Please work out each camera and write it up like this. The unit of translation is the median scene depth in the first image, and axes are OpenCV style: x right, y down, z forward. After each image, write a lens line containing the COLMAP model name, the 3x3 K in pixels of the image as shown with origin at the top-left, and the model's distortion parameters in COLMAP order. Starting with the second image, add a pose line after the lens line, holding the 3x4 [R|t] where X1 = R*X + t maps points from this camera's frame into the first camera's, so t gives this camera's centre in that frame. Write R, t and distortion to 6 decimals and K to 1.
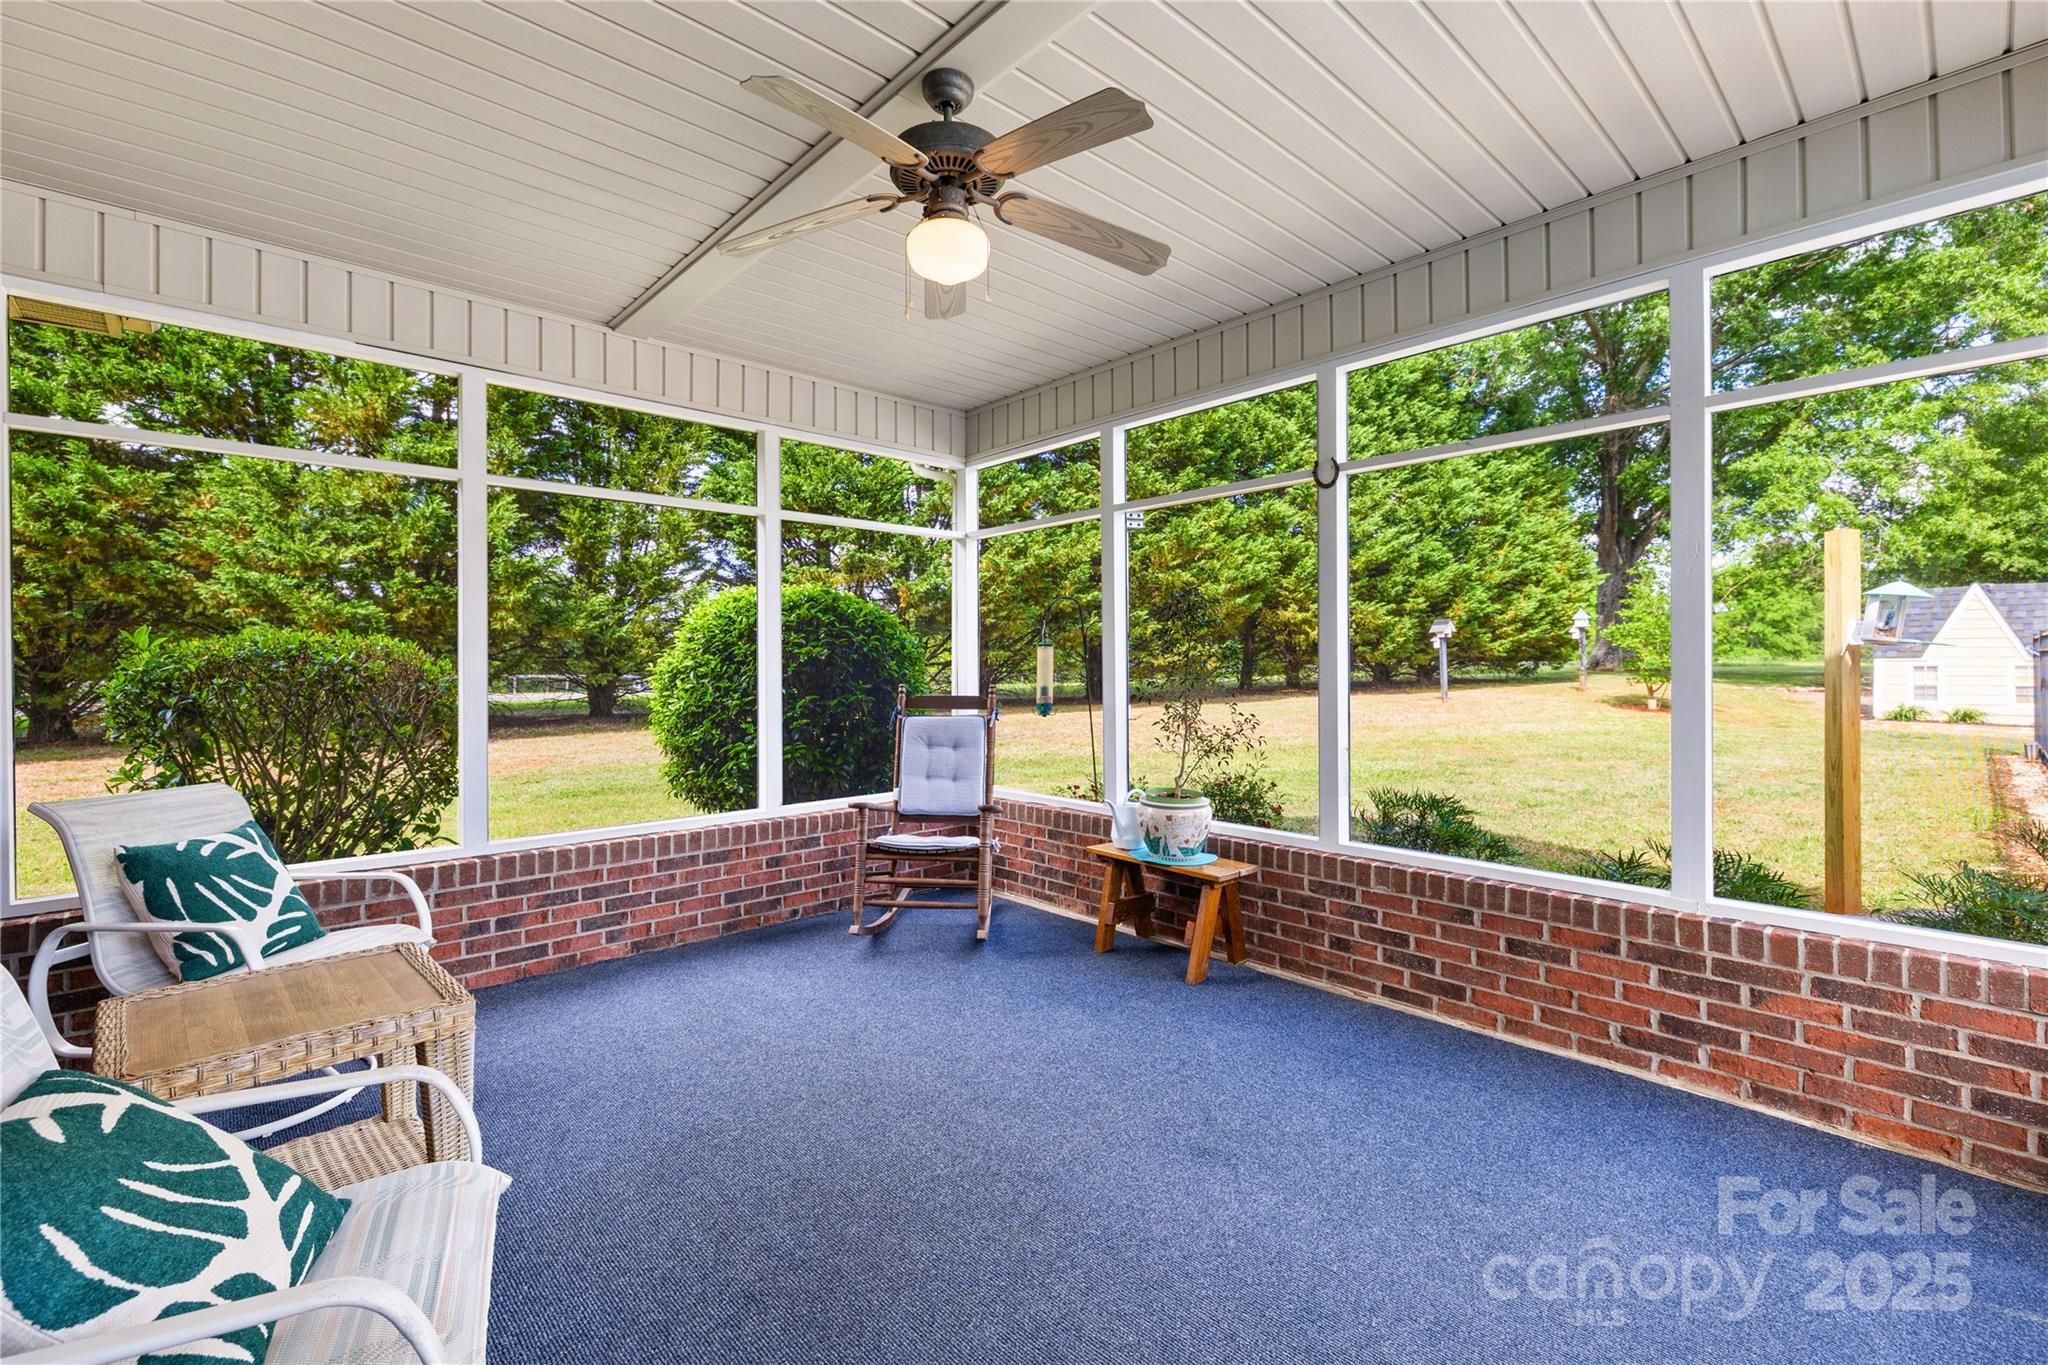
lens RADIAL K [[868.9, 0, 1026.6], [0, 868.9, 663.5], [0, 0, 1]] dist [-0.000127, -0.000135]
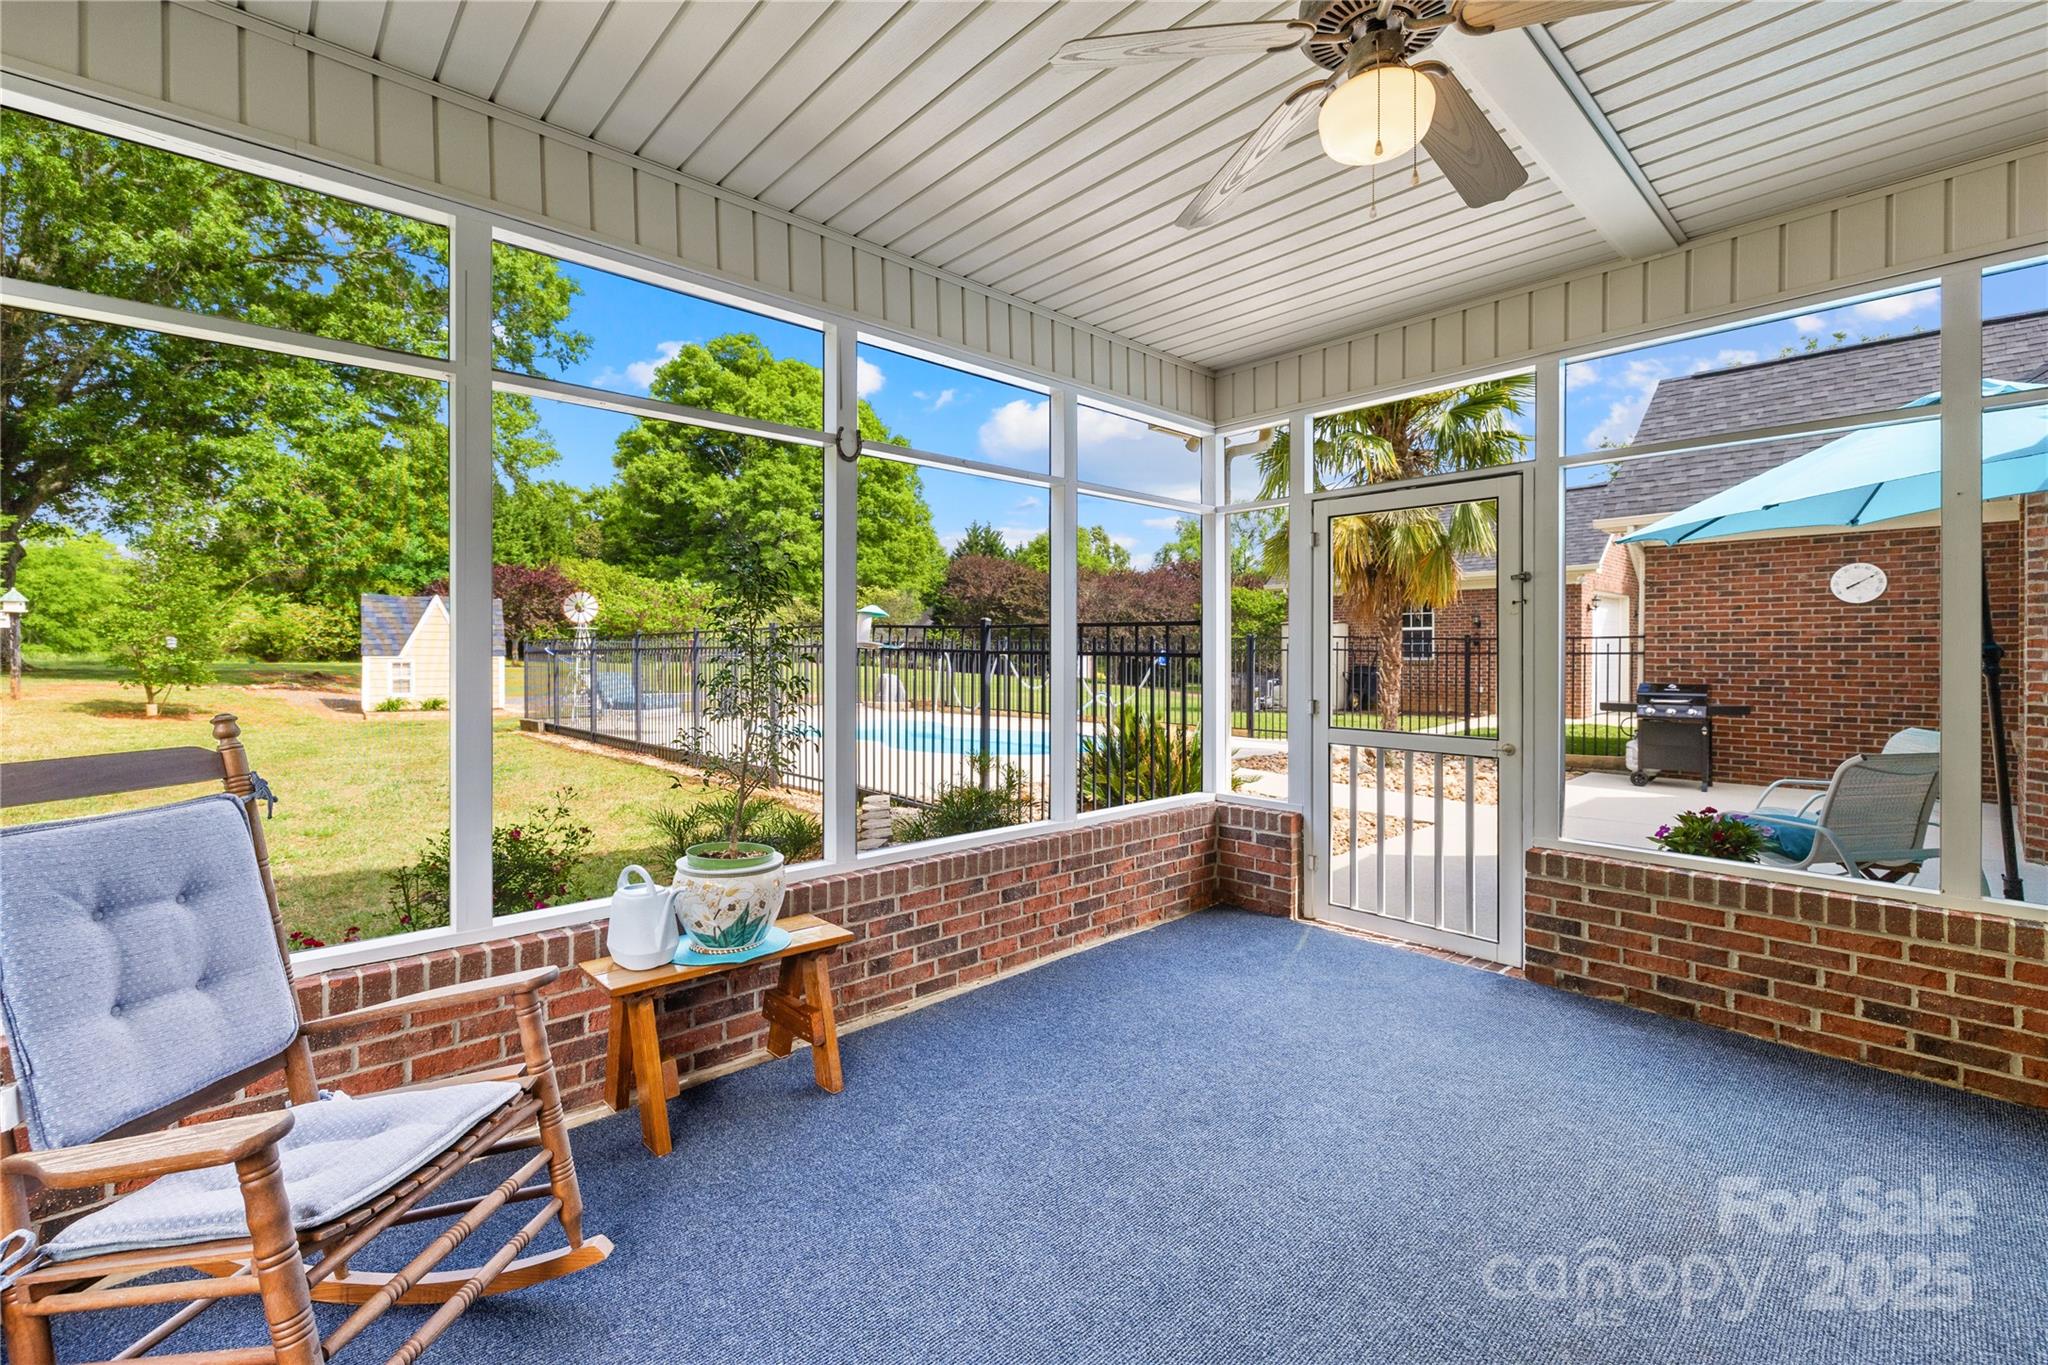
lens RADIAL K [[868.9, 0, 1015.1], [0, 868.9, 661.5], [0, 0, 1]] dist [-0.000127, -0.000135]
pose [[0.019480, -0.001934, 0.999808, -0.430521], [0.001984, 0.999996, 0.001896, 0.000483], [-0.999808, 0.001947, 0.019484, 0.653947]]
